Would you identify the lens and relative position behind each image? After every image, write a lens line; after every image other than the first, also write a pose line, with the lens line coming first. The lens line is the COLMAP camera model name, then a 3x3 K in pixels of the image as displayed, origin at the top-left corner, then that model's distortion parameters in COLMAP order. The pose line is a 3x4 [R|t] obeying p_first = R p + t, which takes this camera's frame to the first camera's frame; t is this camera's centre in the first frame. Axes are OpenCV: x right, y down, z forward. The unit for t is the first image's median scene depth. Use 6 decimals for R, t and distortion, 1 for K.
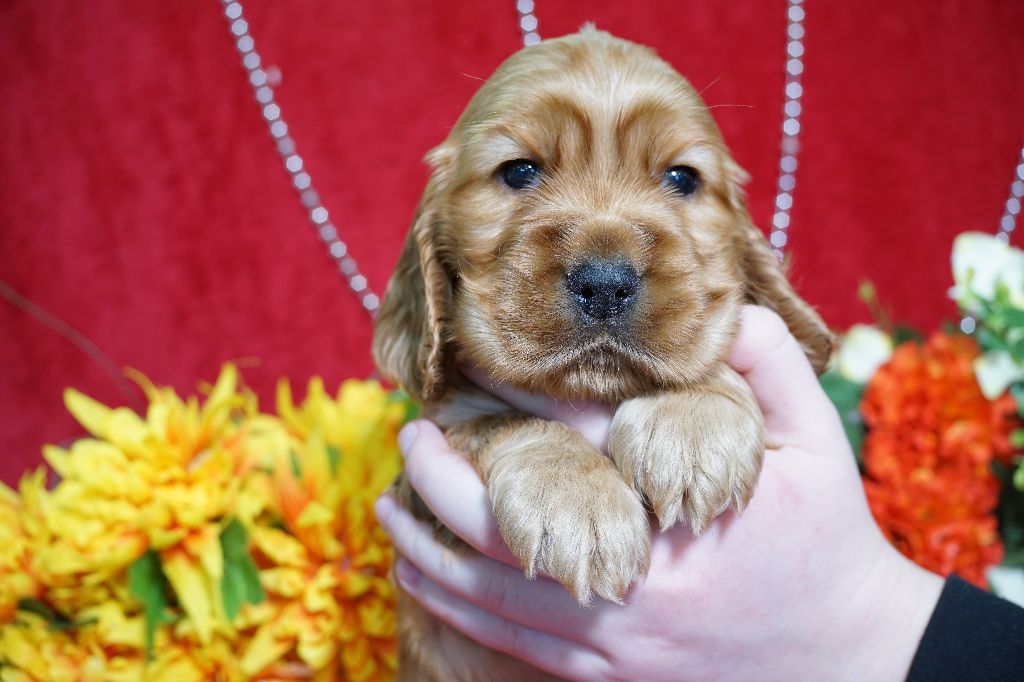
lens RADIAL K [[1310.1, 0, 516.2], [0, 1310.1, 359.5], [0, 0, 1]] dist [-0.178177, 0.000000]
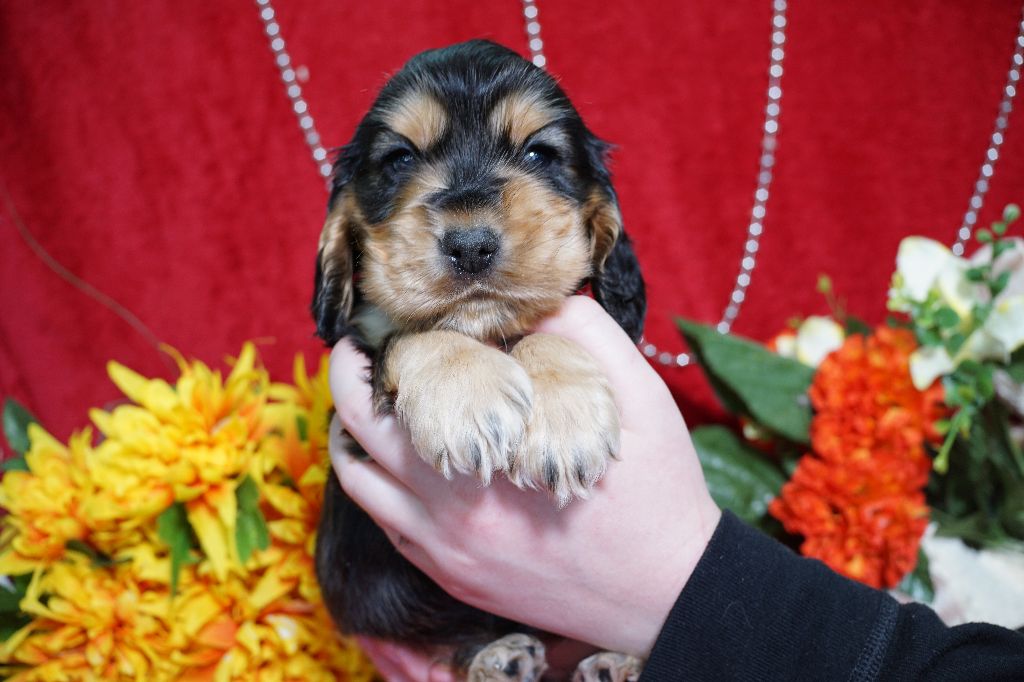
lens RADIAL K [[1310.1, 0, 490.0], [0, 1310.1, 336.3], [0, 0, 1]] dist [-0.178177, 0.000000]
pose [[0.997561, 0.024200, -0.065471, 0.064944], [-0.022215, 0.999277, 0.030865, -0.040177], [0.066171, -0.029336, 0.997377, -0.137227]]
